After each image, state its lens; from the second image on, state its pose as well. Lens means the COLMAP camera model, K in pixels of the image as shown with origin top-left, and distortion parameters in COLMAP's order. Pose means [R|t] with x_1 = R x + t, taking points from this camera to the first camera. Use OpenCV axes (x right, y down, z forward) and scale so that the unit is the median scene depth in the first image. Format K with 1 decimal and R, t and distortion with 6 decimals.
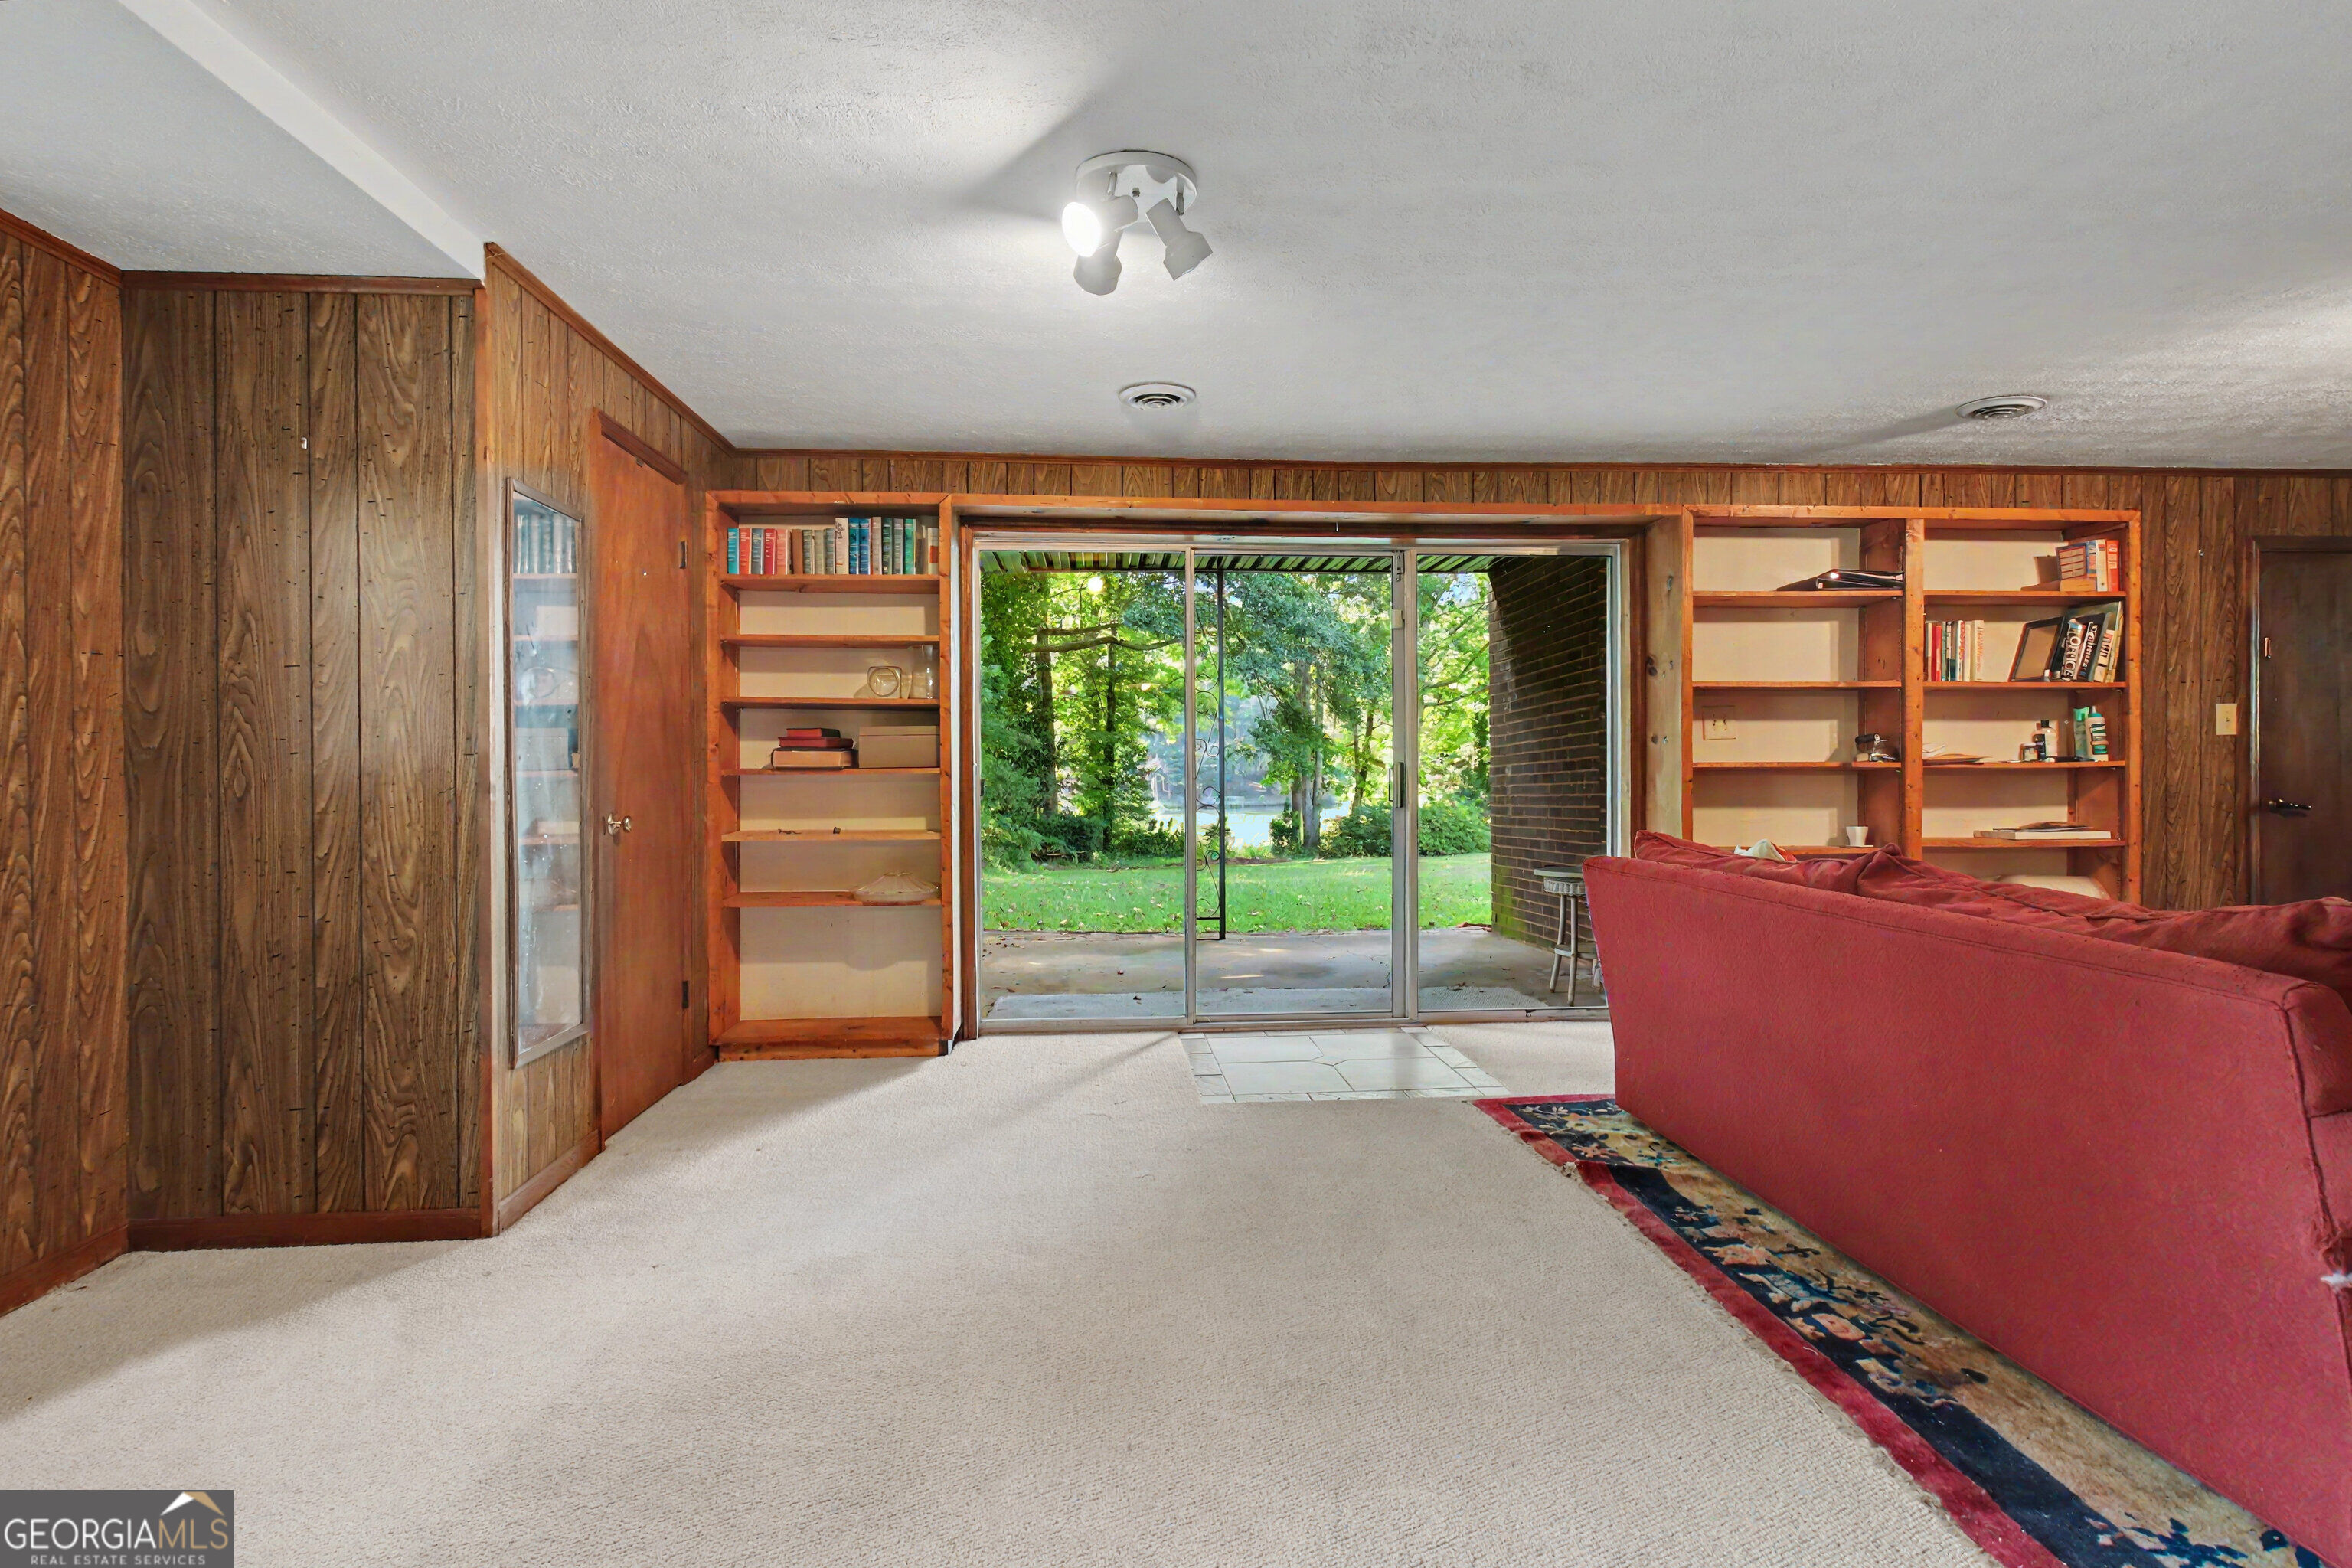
lens RADIAL K [[1143.8, 0, 1153.5], [0, 1143.8, 770.5], [0, 0, 1]] dist [0.004513, 0.000717]
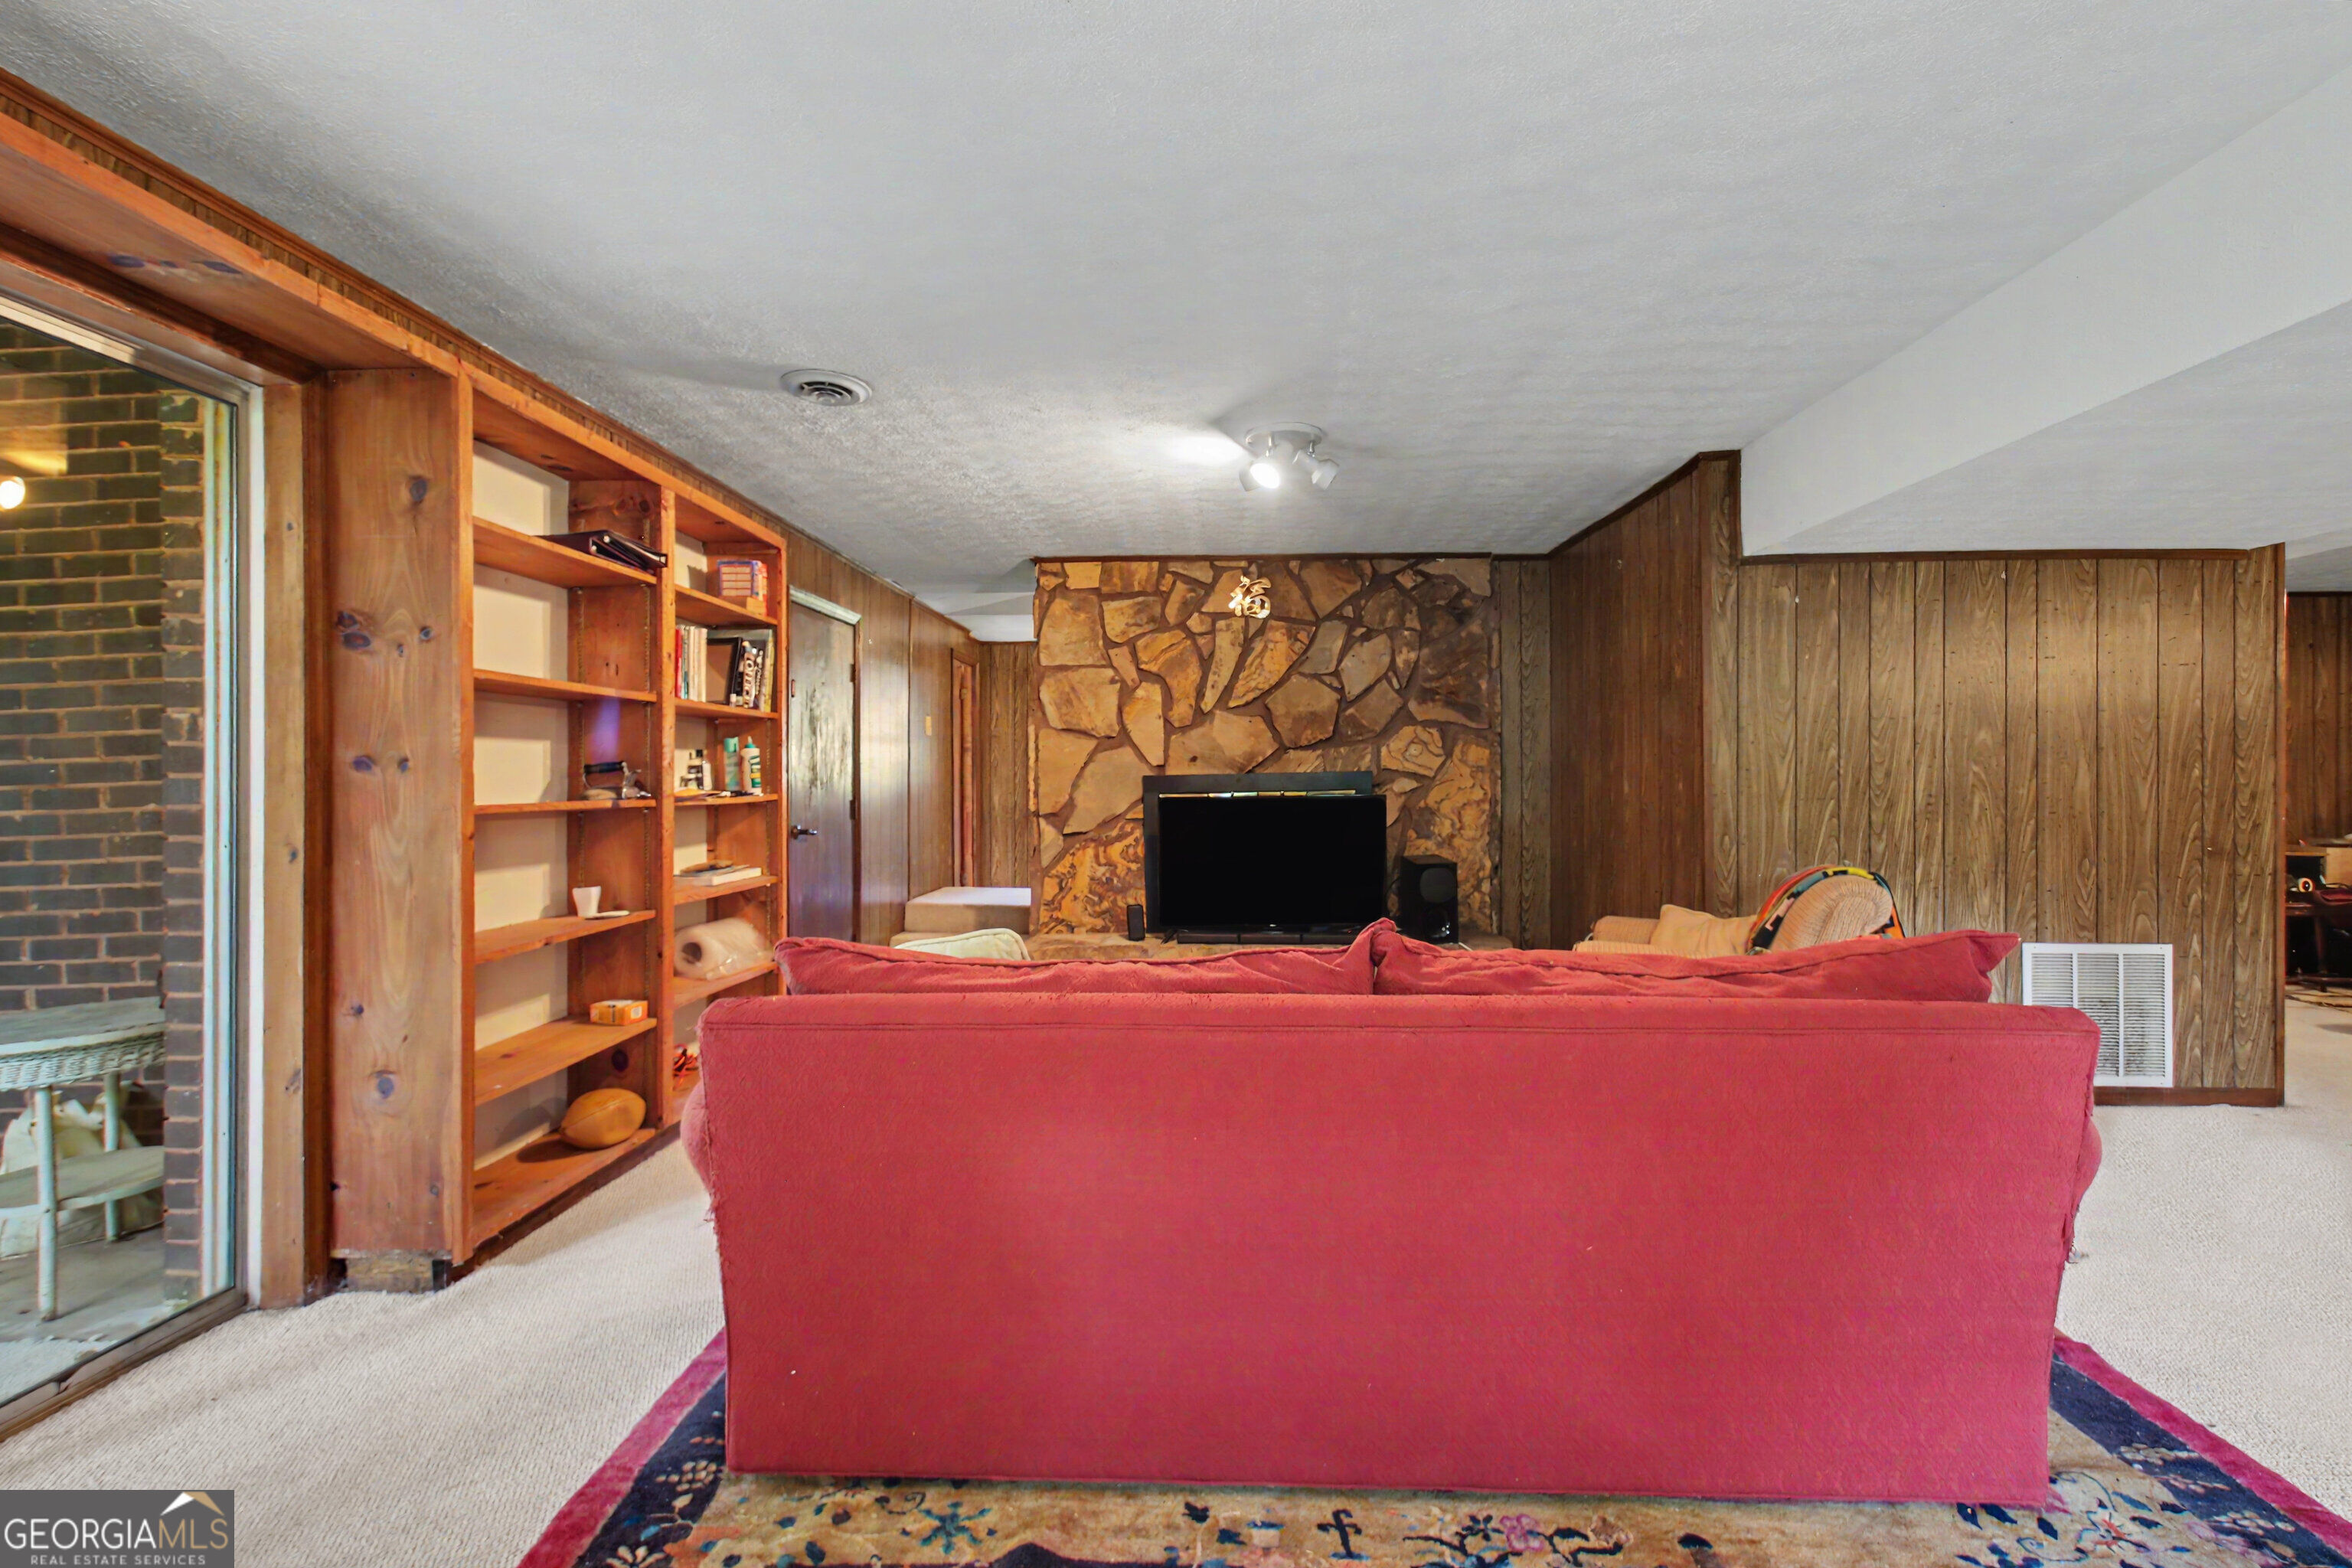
lens RADIAL K [[1143.8, 0, 1184.1], [0, 1143.8, 768.3], [0, 0, 1]] dist [0.004513, 0.000717]
pose [[0.101173, 0.013056, 0.994783, -0.075134], [0.008355, 0.999867, -0.013972, -0.014617], [-0.994834, 0.009725, 0.101050, 0.568280]]
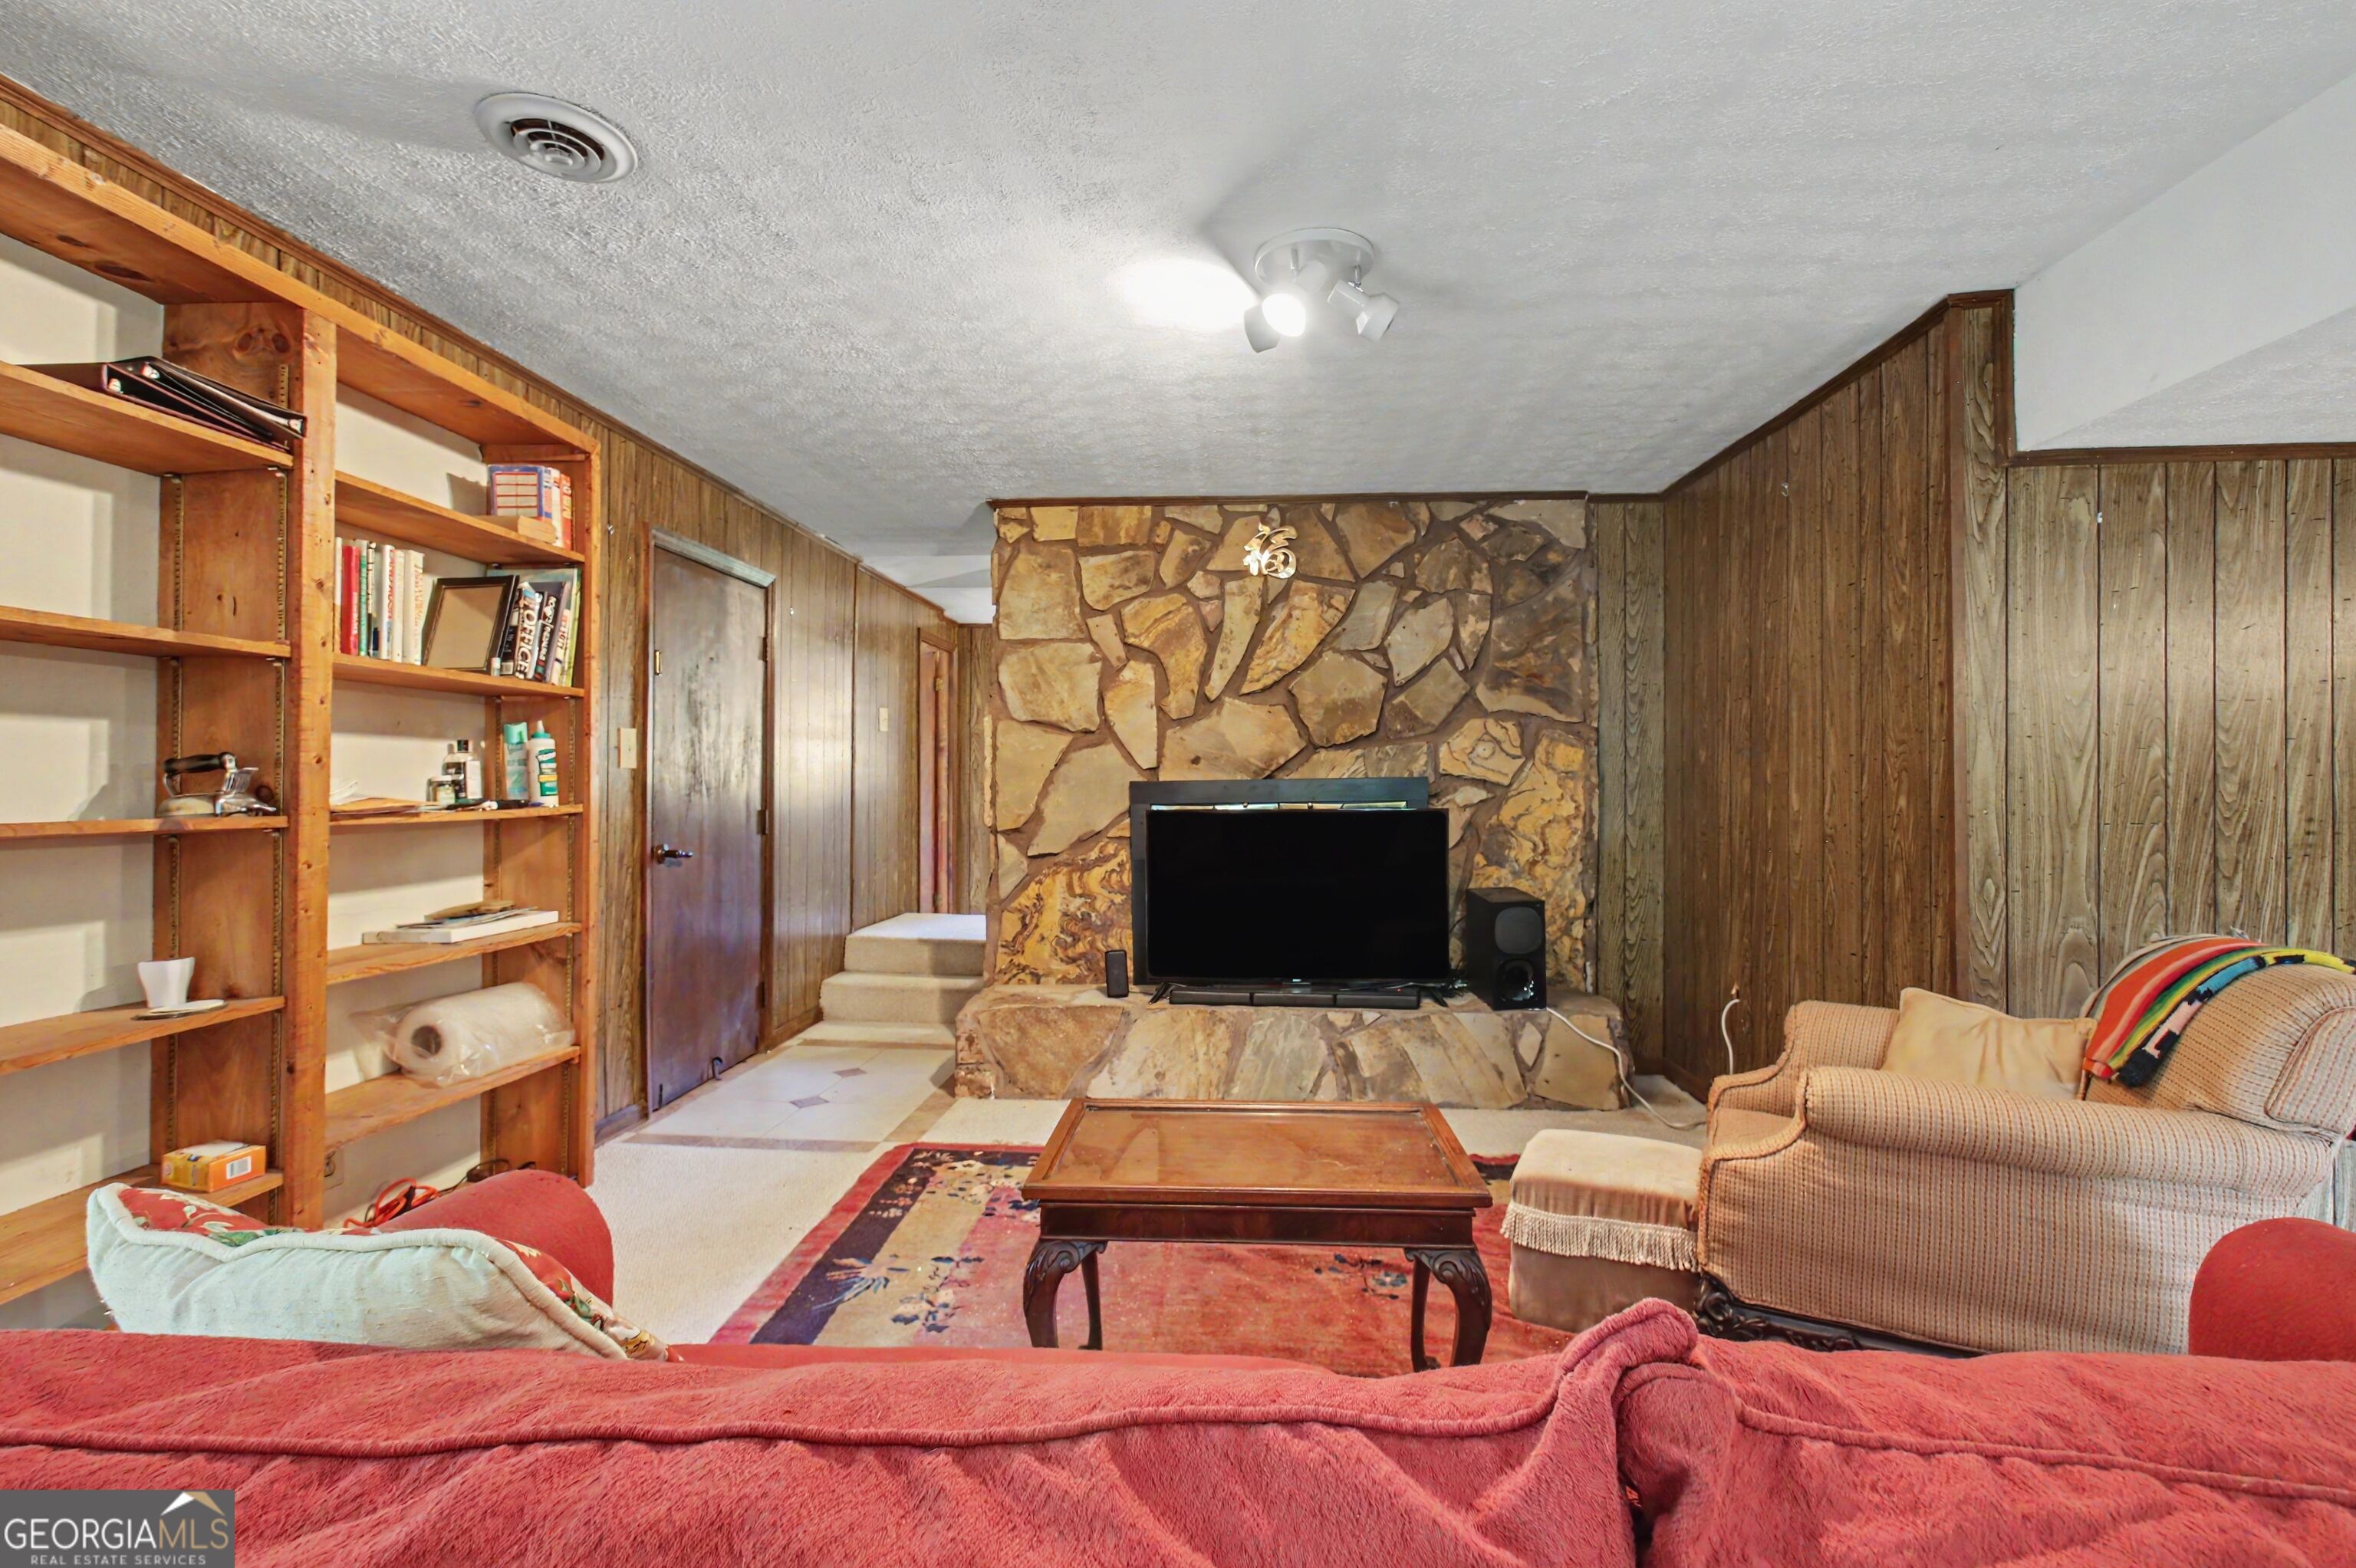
lens RADIAL K [[1145.6, 0, 1182.2], [0, 1145.6, 767.7], [0, 0, 1]] dist [0.004513, 0.000717]
pose [[0.128770, 0.018588, 0.991500, 0.228948], [0.002331, 0.999816, -0.019047, -0.017511], [-0.991672, 0.004764, 0.128703, 0.571080]]
